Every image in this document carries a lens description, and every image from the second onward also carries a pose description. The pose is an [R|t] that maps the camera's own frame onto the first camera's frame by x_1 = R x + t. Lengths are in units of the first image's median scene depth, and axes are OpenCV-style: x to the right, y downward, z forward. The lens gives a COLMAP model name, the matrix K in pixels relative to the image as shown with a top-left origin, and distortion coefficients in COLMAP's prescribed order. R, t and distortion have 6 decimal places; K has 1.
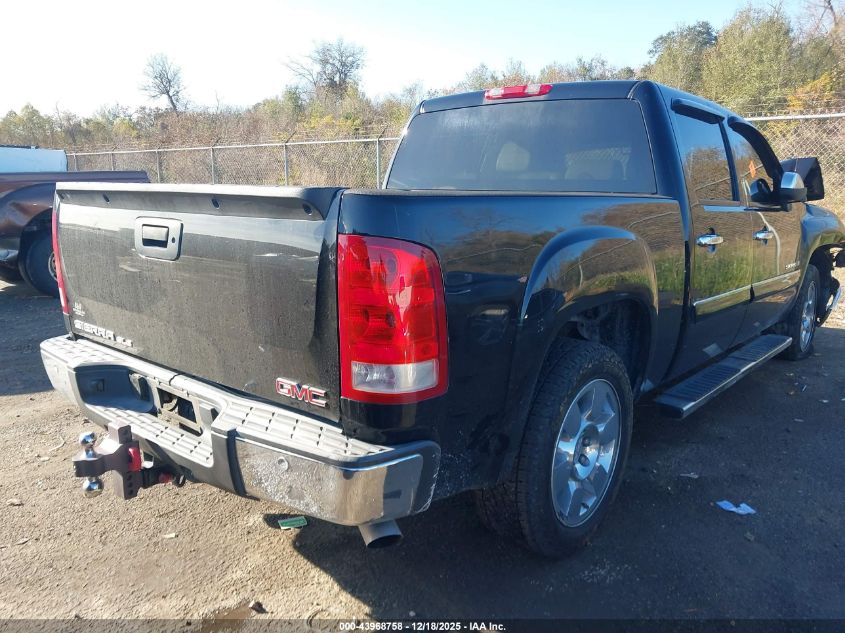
lens RADIAL K [[666.6, 0, 436.5], [0, 666.6, 318.0], [0, 0, 1]] dist [0.042445, -0.065362]
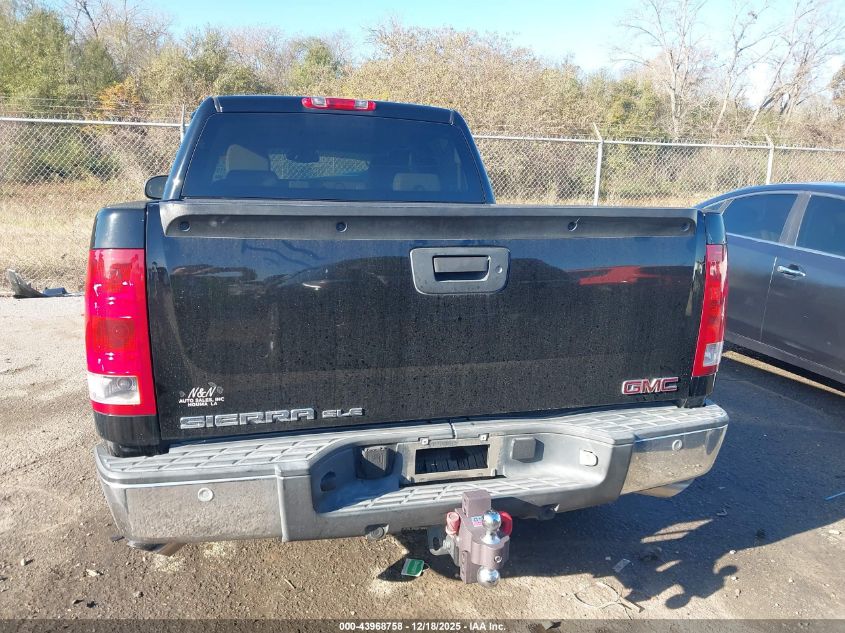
lens RADIAL K [[666.6, 0, 436.5], [0, 666.6, 318.0], [0, 0, 1]] dist [0.042445, -0.065362]
pose [[0.568730, -0.155502, 0.807692, -1.052725], [0.152076, 0.984916, 0.082539, -0.123590], [-0.808344, 0.075888, 0.583799, 0.486472]]
